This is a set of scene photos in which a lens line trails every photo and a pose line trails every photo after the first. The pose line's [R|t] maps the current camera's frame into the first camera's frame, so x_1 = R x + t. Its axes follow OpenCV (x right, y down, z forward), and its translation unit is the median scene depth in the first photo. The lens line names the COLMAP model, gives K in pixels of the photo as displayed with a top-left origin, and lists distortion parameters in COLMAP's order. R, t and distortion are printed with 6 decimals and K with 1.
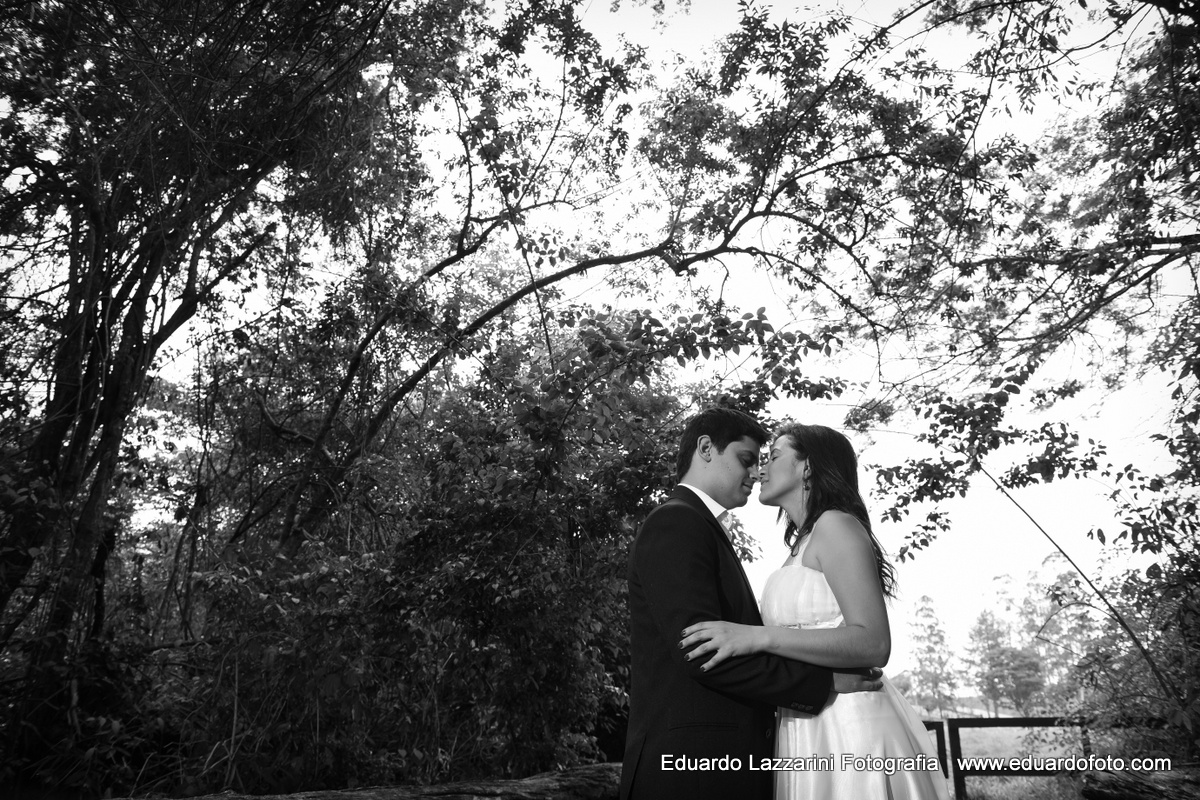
lens RADIAL K [[904.3, 0, 564.2], [0, 904.3, 400.5], [0, 0, 1]] dist [-0.001140, -0.003413]
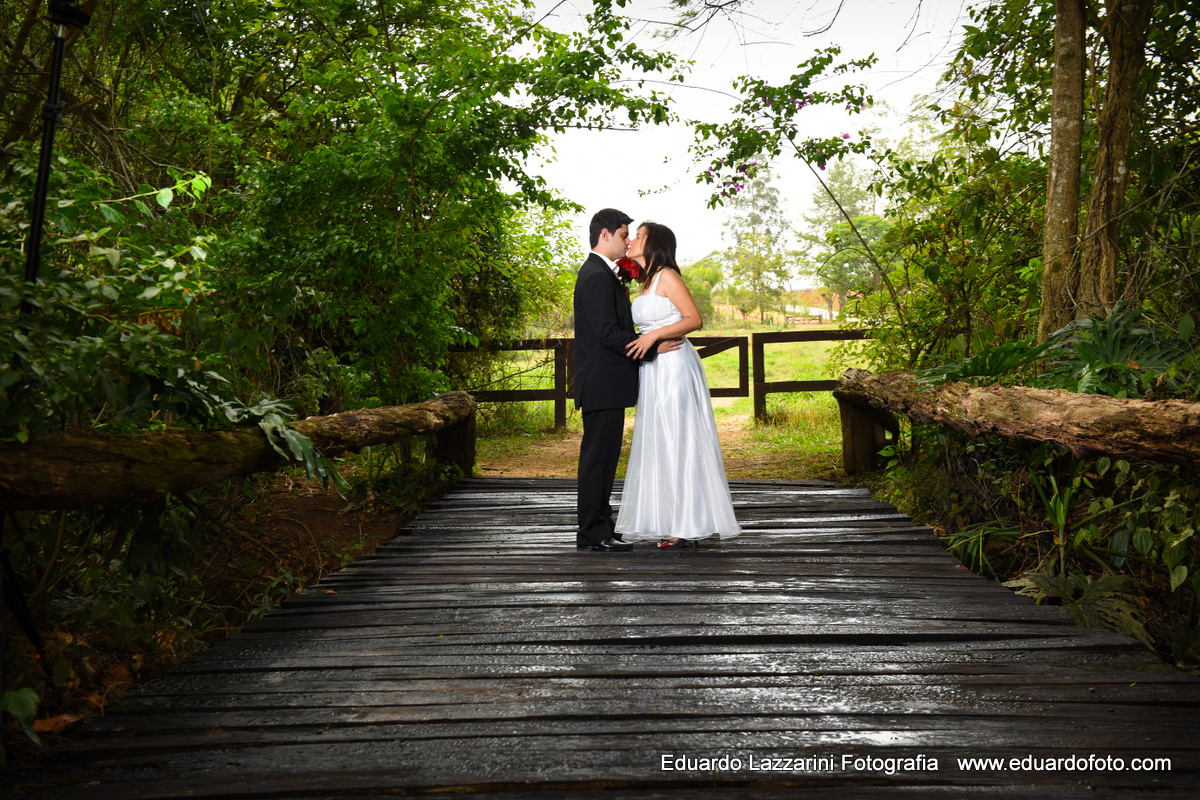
lens RADIAL K [[2258.0, 0, 600.0], [0, 2258.0, 400.0], [0, 0, 1]] dist [0.264851, -1.042448]
pose [[0.958592, -0.044626, 0.281266, -0.540434], [-0.062638, 0.930422, 0.361098, -0.594302], [-0.277810, -0.363764, 0.889099, -1.492126]]
